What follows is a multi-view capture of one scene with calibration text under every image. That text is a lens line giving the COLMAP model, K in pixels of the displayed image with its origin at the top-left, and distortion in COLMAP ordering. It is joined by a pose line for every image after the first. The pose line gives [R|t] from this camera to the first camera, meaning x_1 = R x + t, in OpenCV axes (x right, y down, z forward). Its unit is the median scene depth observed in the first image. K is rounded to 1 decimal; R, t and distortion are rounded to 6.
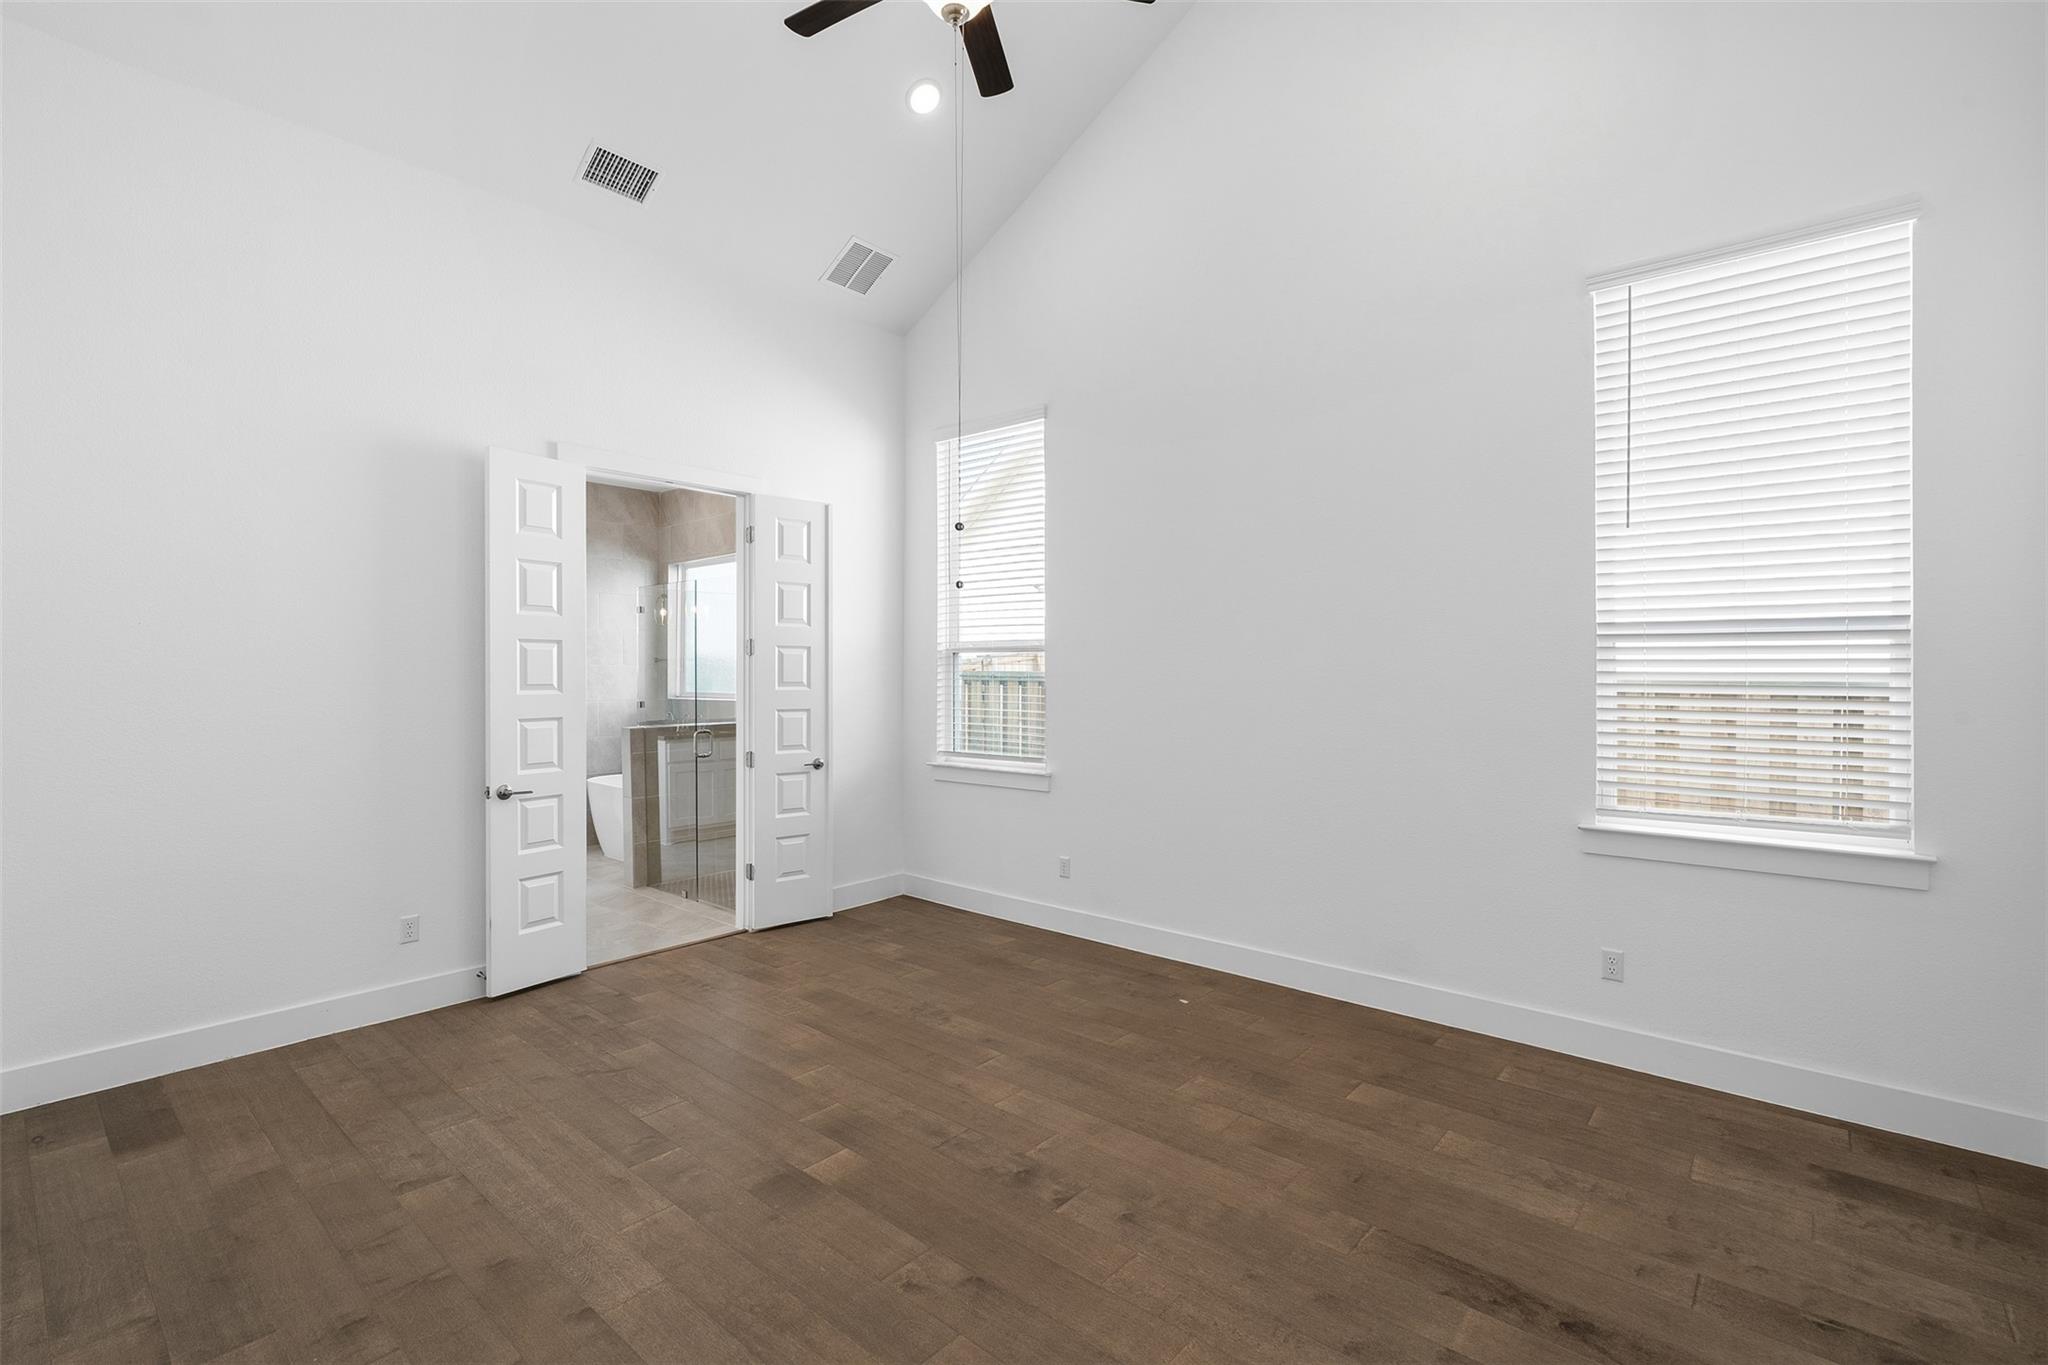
lens RADIAL K [[928.9, 0, 1017.6], [0, 928.9, 673.3], [0, 0, 1]] dist [-0.003406, -0.000022]
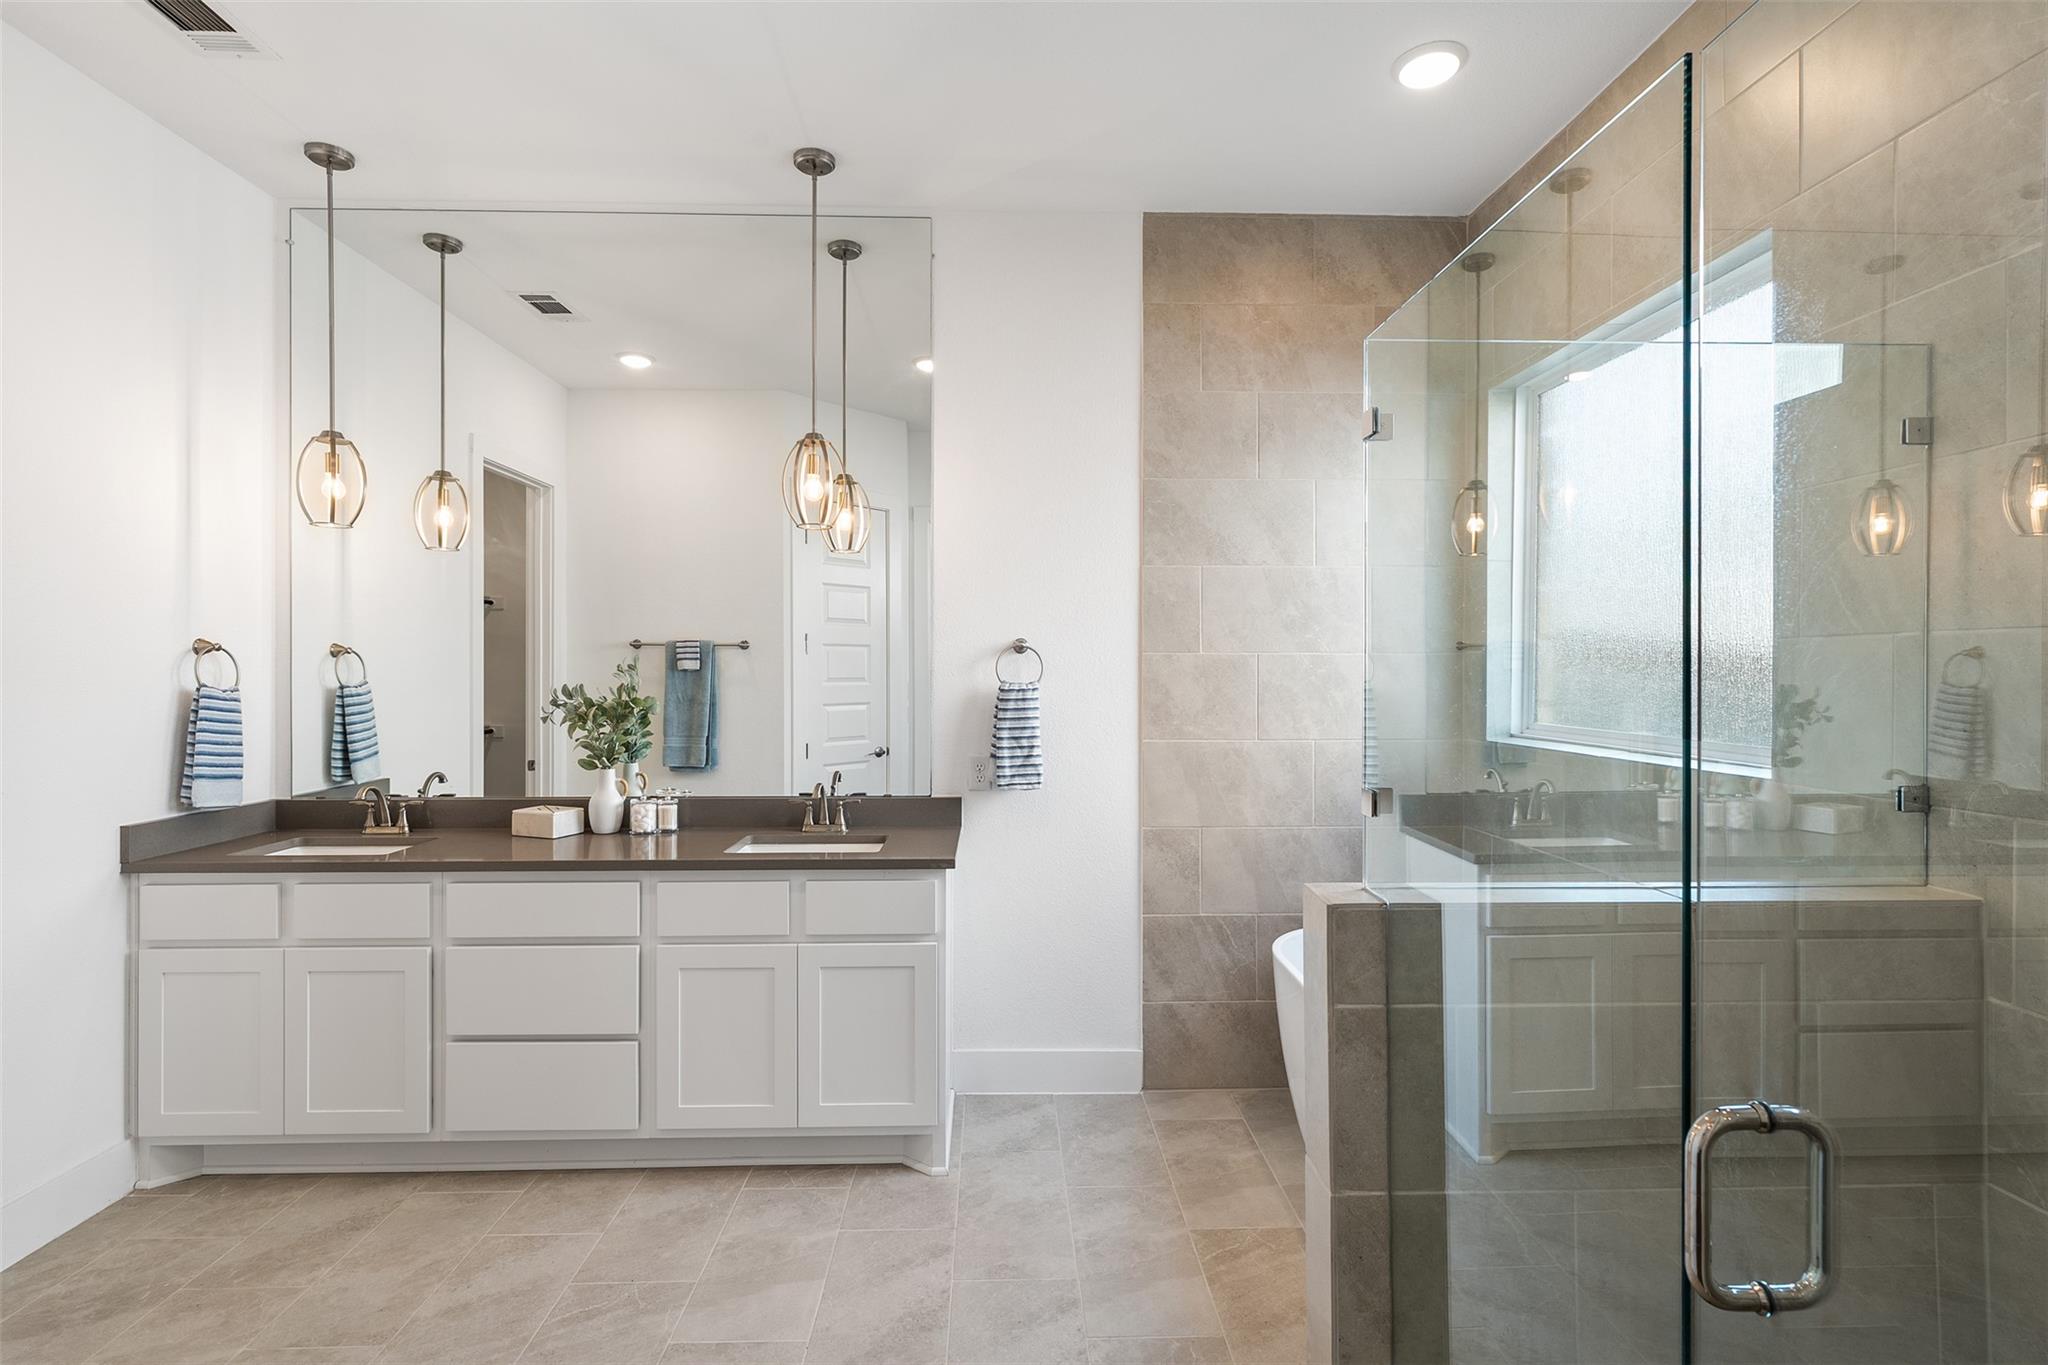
lens RADIAL K [[928.9, 0, 1017.6], [0, 928.9, 673.3], [0, 0, 1]] dist [-0.003406, -0.000022]
pose [[0.680615, 0.002955, -0.732635, -0.223688], [-0.006295, 0.999979, -0.001815, 0.001234], [0.732614, 0.005847, 0.680619, 0.586071]]
